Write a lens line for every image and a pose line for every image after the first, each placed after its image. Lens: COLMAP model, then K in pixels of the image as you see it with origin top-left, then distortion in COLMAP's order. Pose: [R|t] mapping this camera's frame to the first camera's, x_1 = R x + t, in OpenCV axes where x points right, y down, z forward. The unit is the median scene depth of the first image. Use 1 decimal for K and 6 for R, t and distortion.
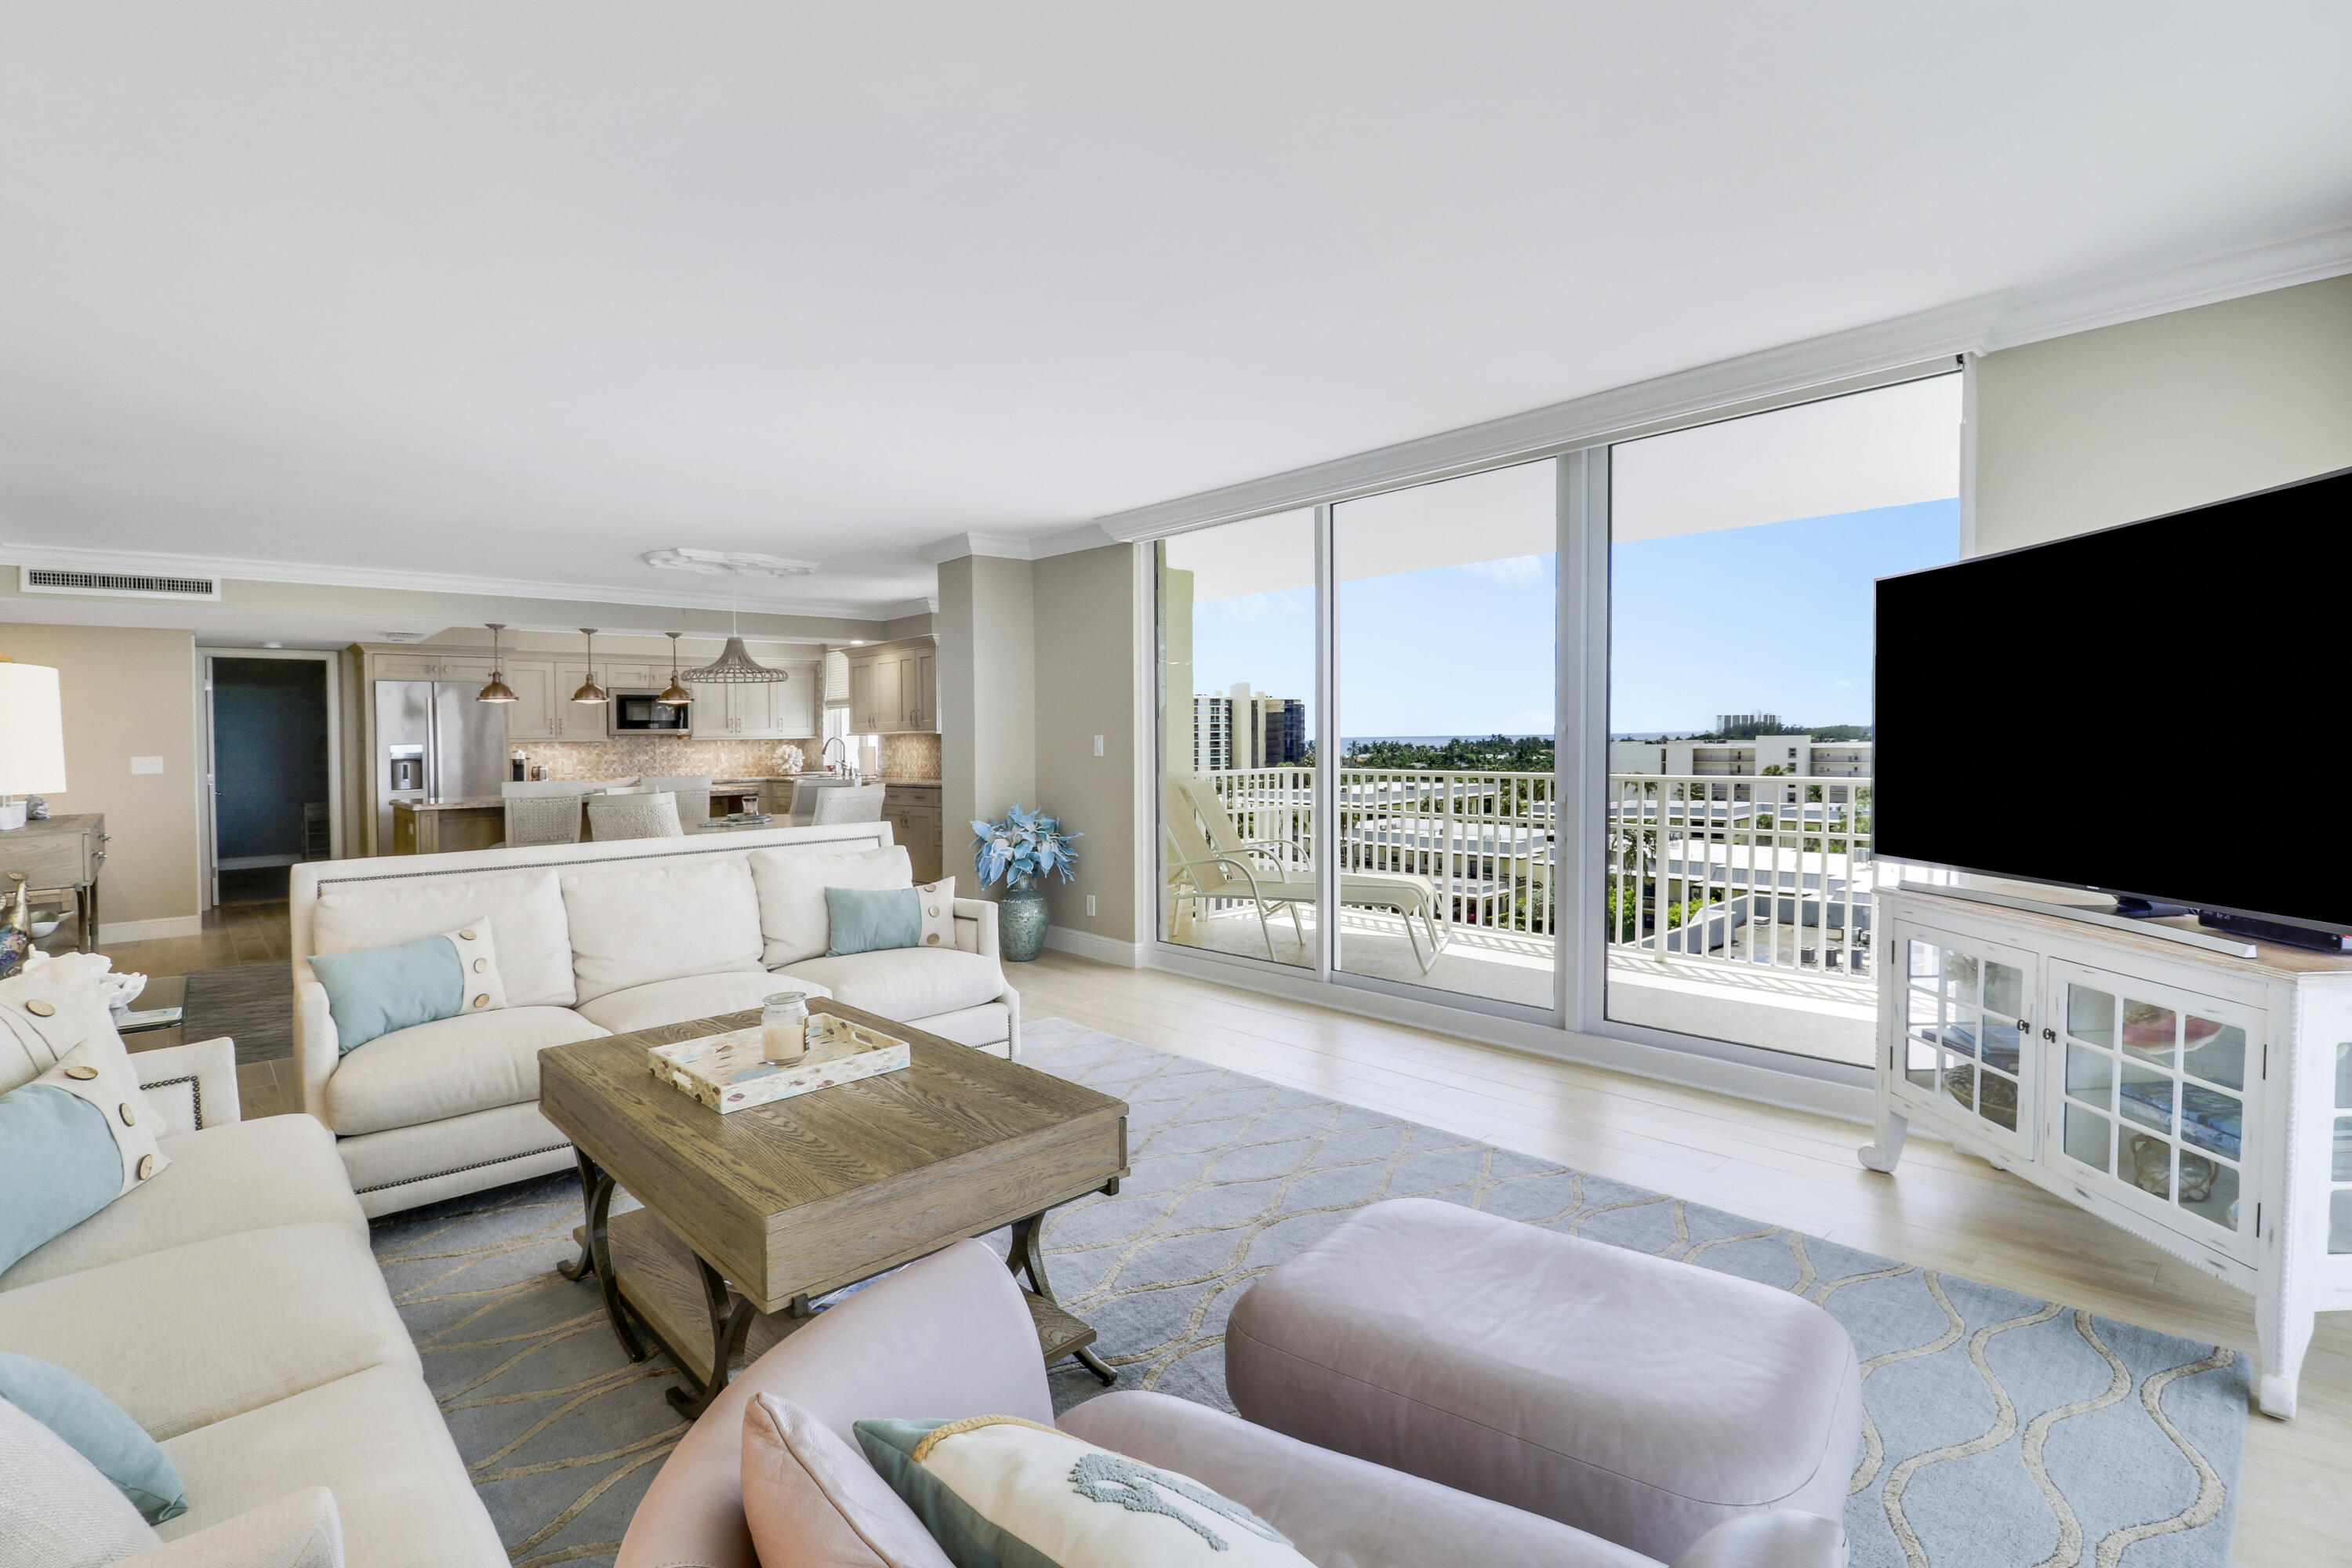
lens RADIAL K [[1097.2, 0, 1169.1], [0, 1097.2, 772.2], [0, 0, 1]] dist [0.003899, -0.022587]
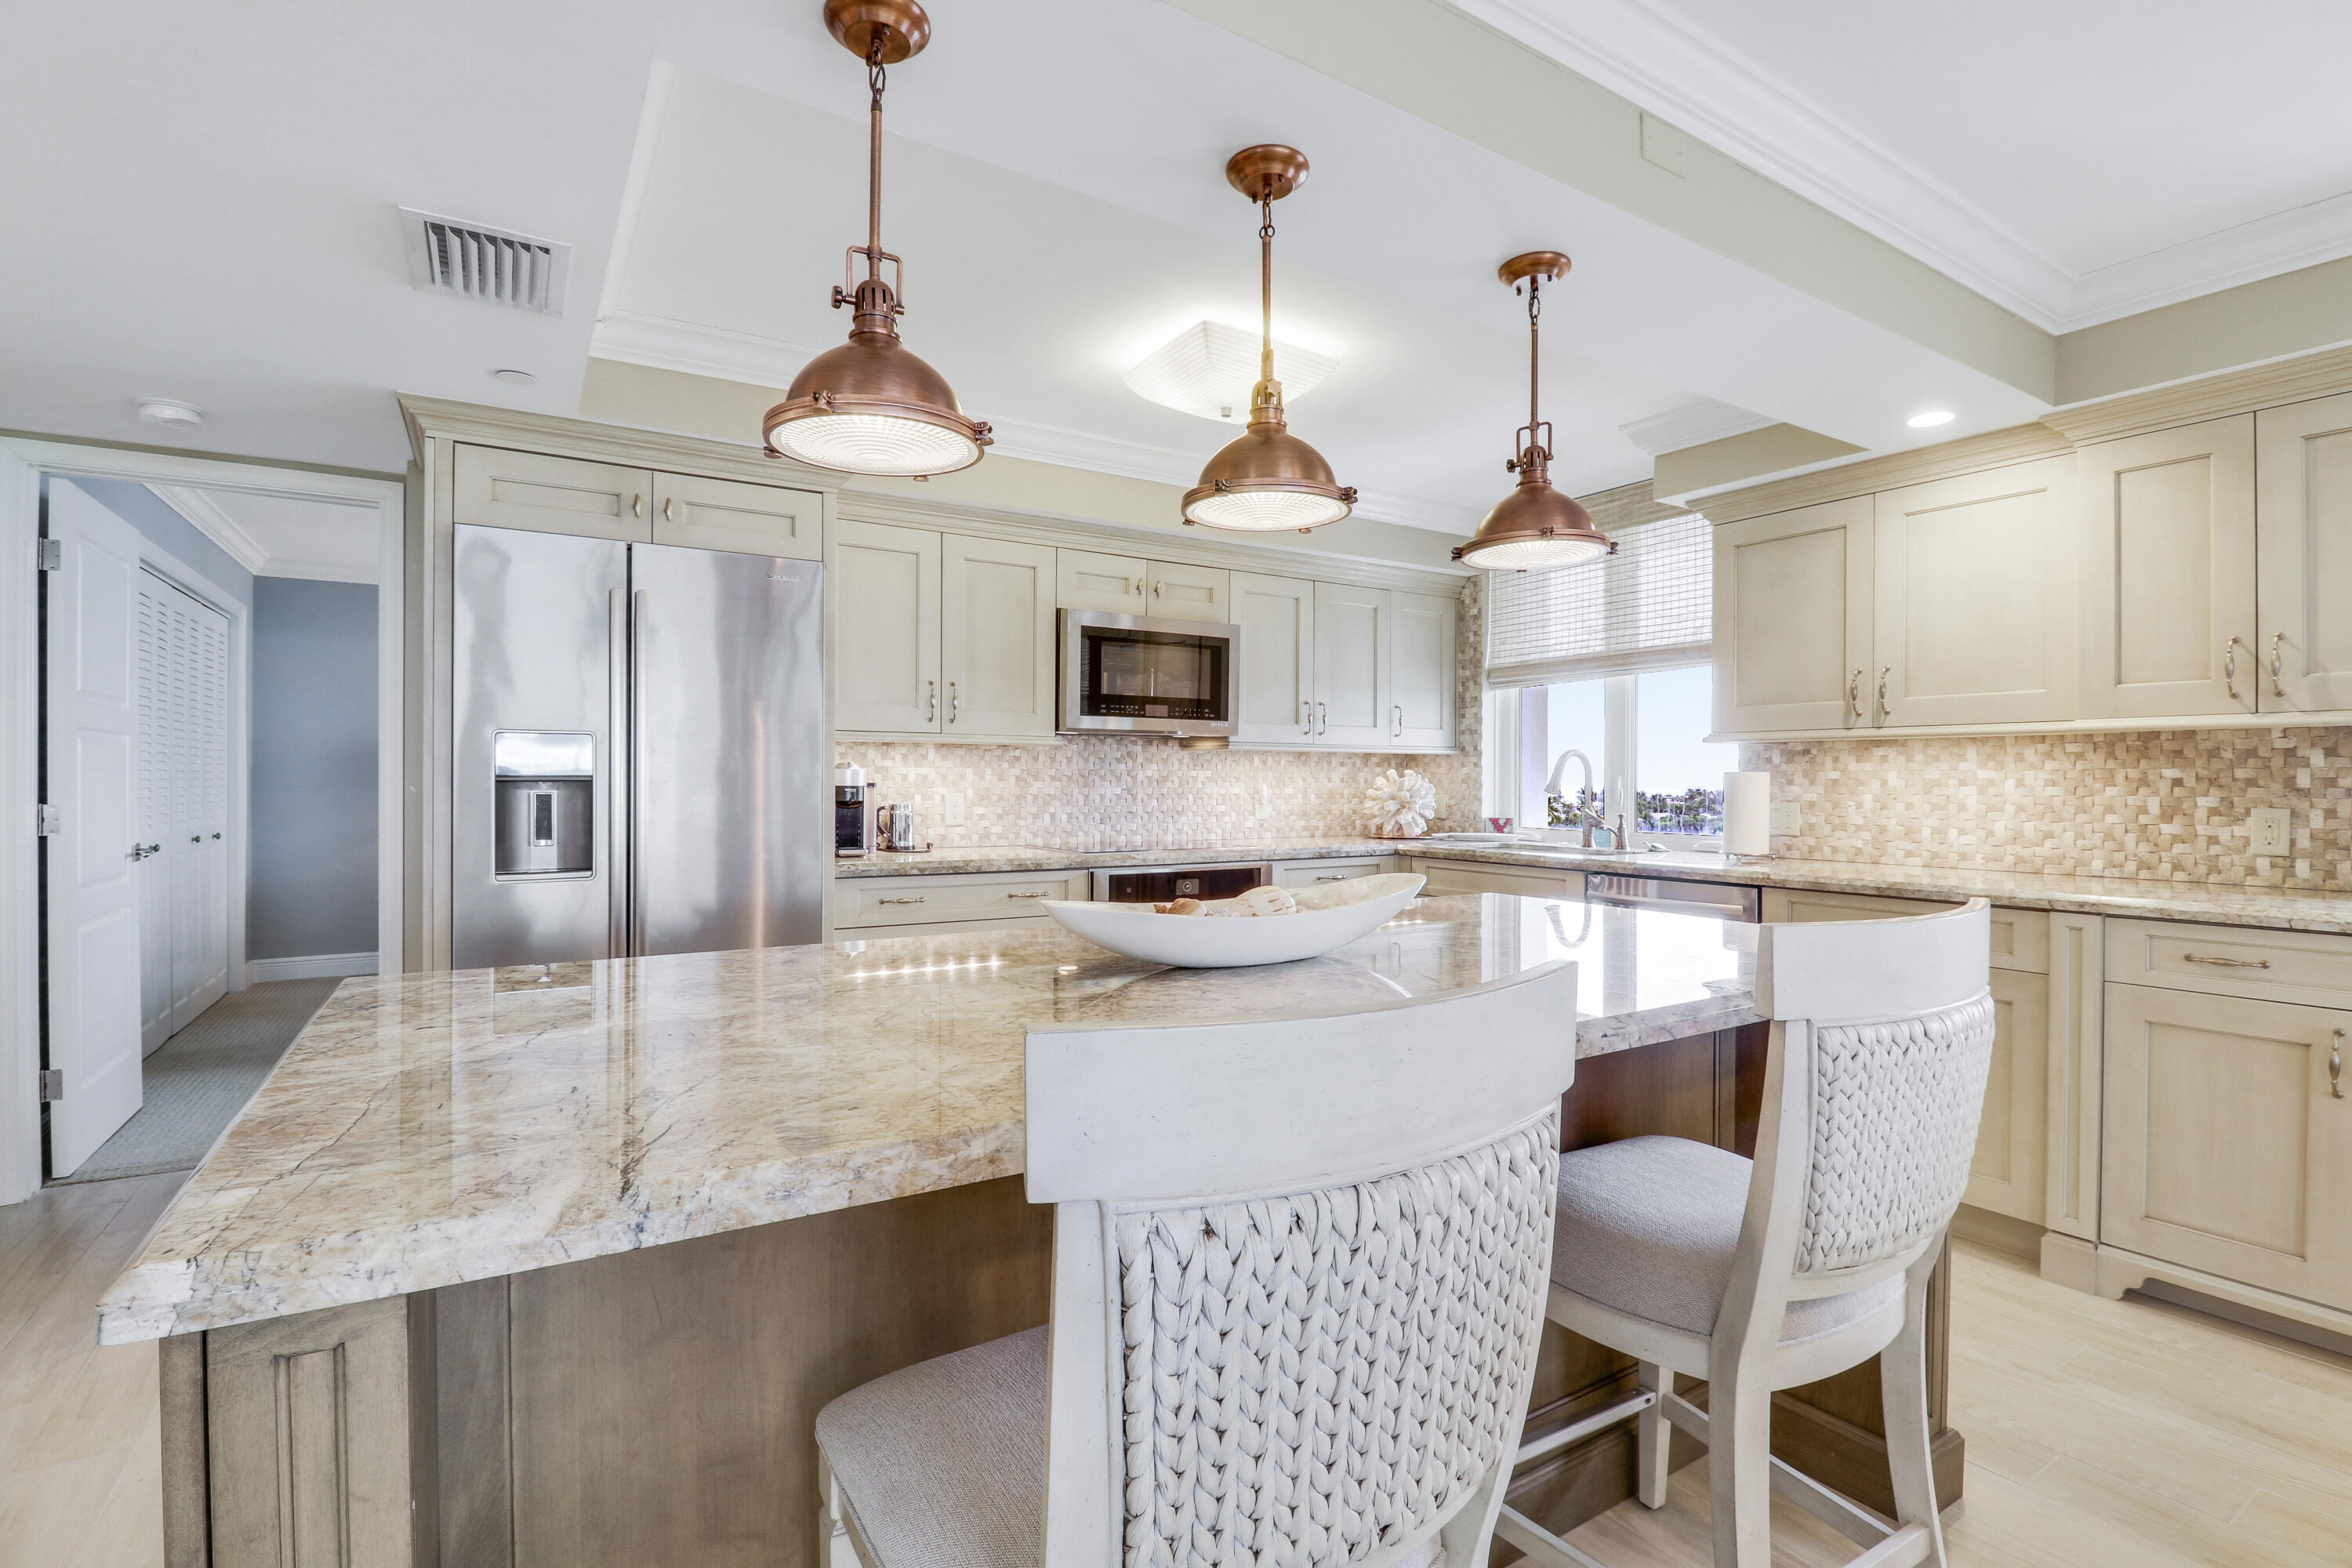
lens RADIAL K [[1091.8, 0, 1176.4], [0, 1091.8, 774.1], [0, 0, 1]] dist [0.007071, -0.015591]
pose [[0.982308, 0.020477, -0.186152, -0.396618], [-0.027215, 0.999061, -0.033713, -0.006100], [0.185287, 0.038183, 0.981942, 0.625683]]
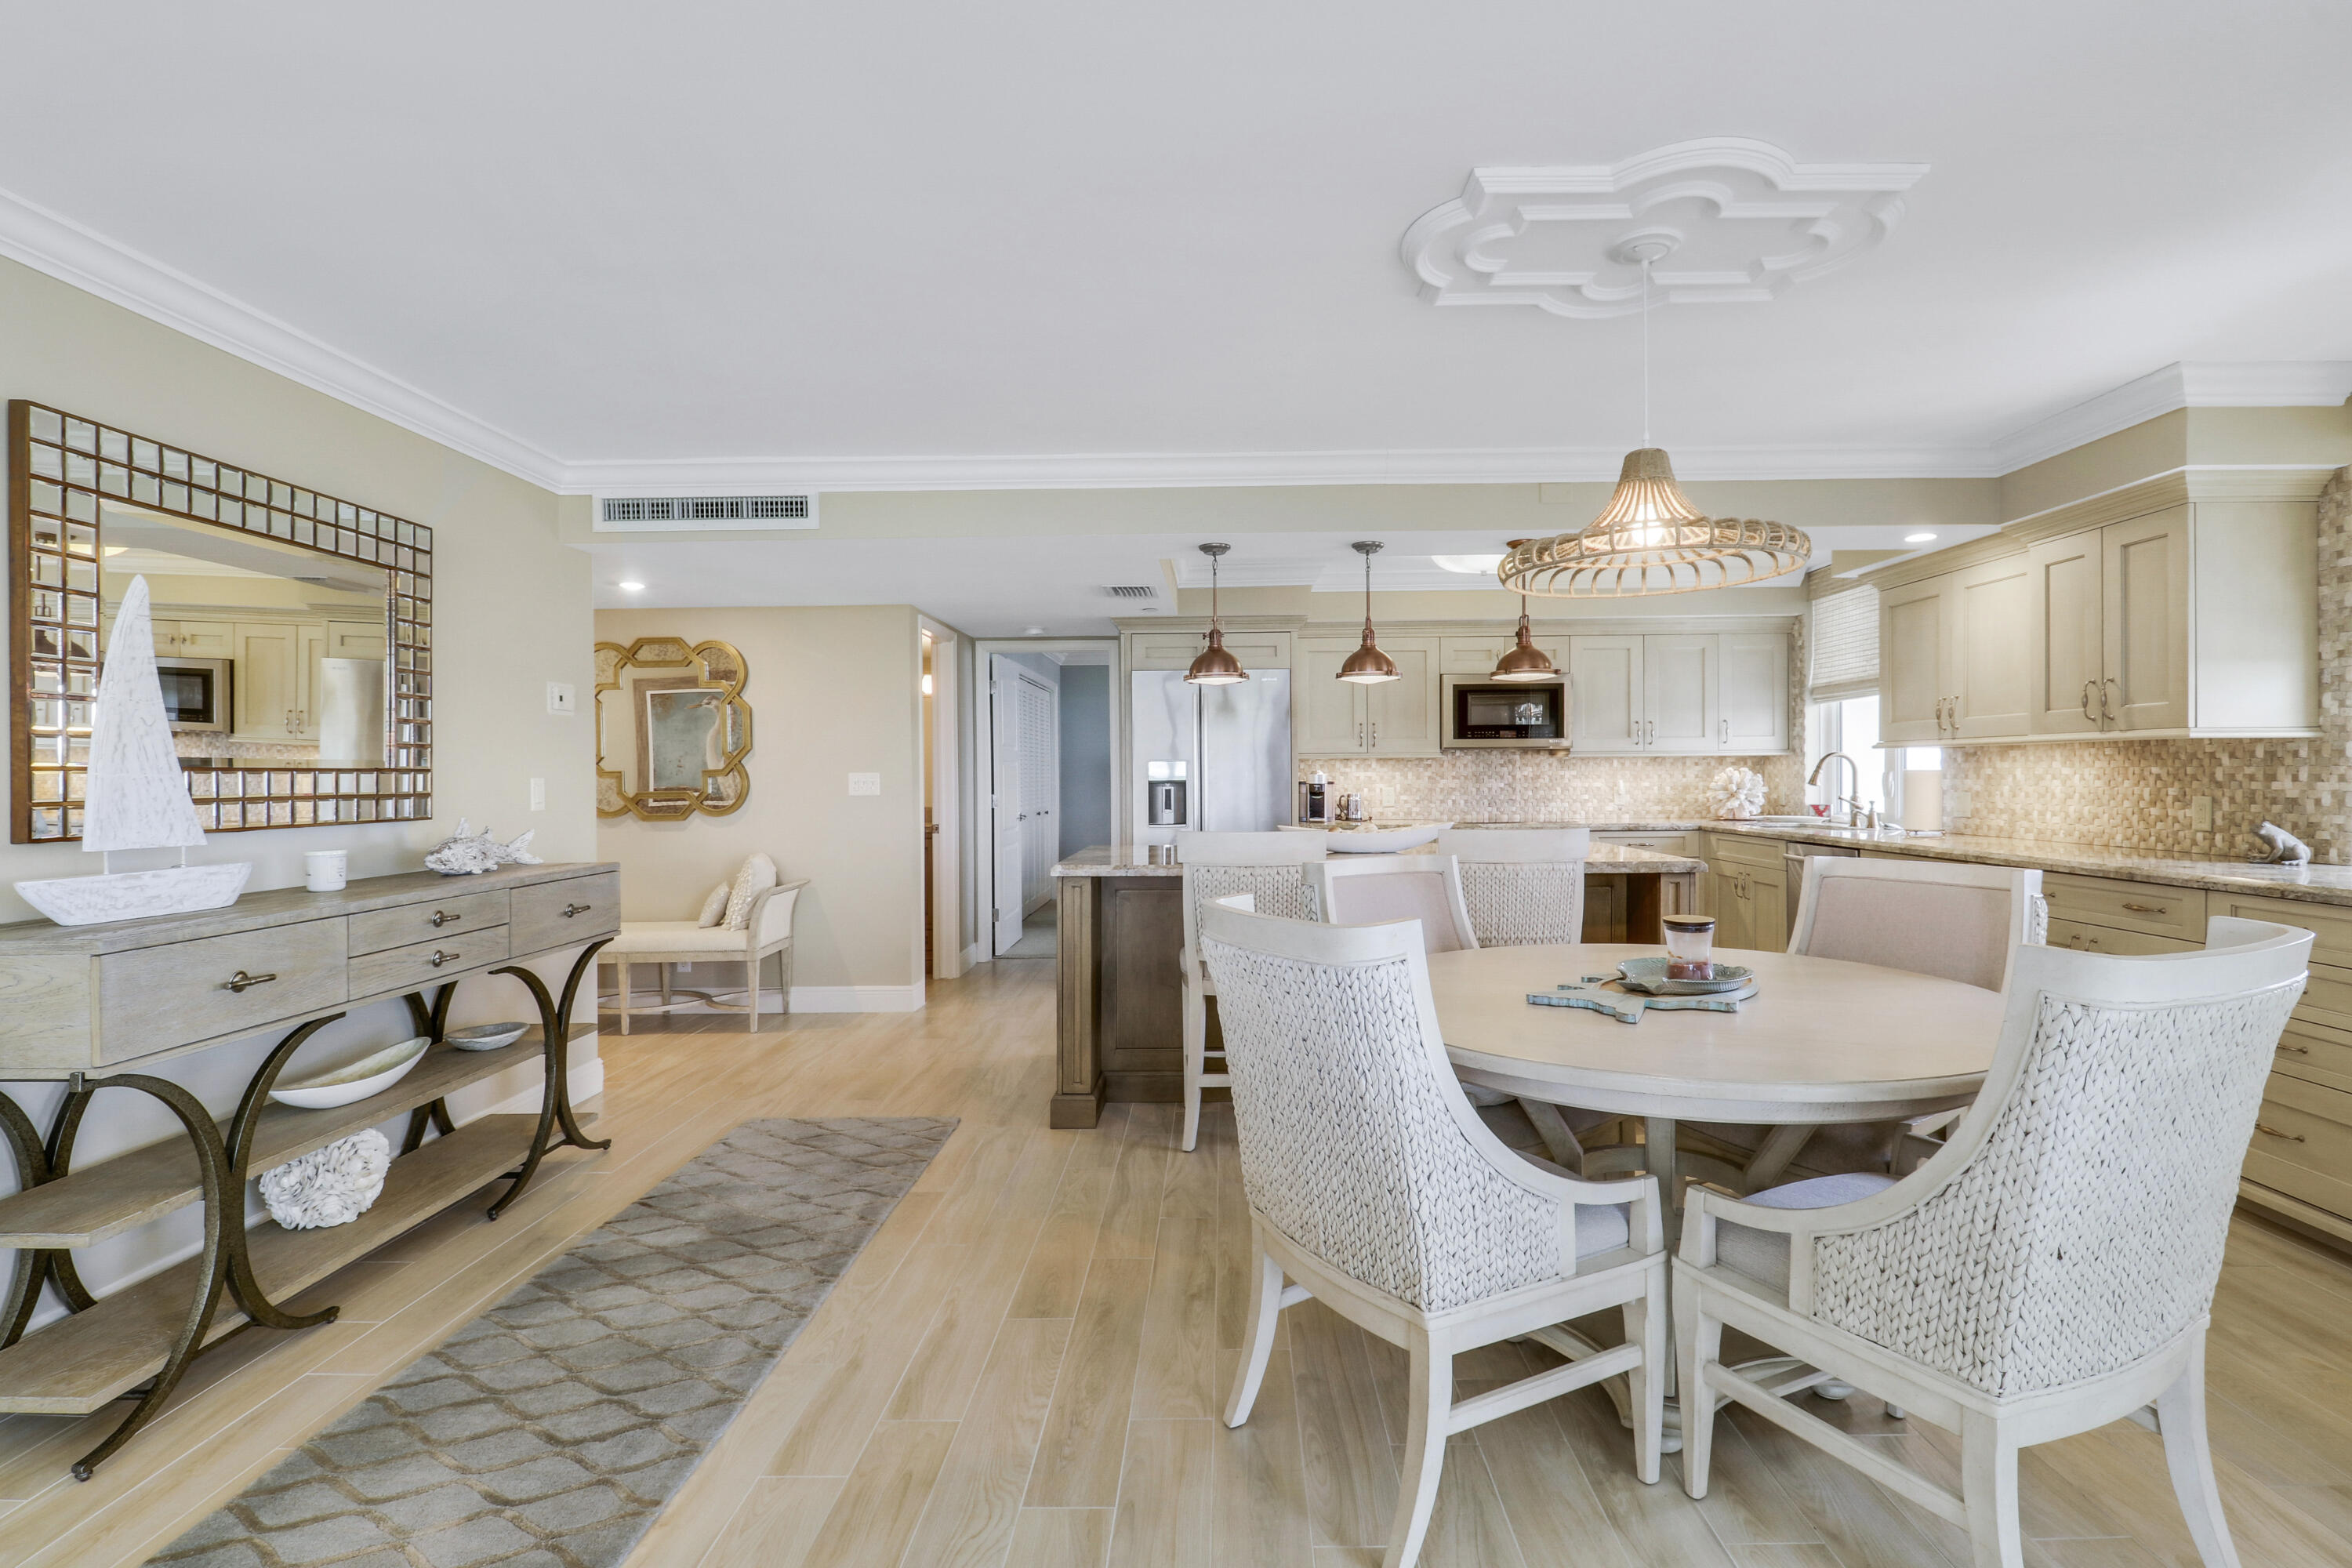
lens RADIAL K [[1091.8, 0, 1176.4], [0, 1091.8, 774.1], [0, 0, 1]] dist [0.007071, -0.015591]
pose [[0.709015, 0.012649, -0.705080, -0.171390], [-0.027124, 0.999588, -0.009342, -0.008609], [0.704672, 0.025748, 0.709066, 0.438770]]
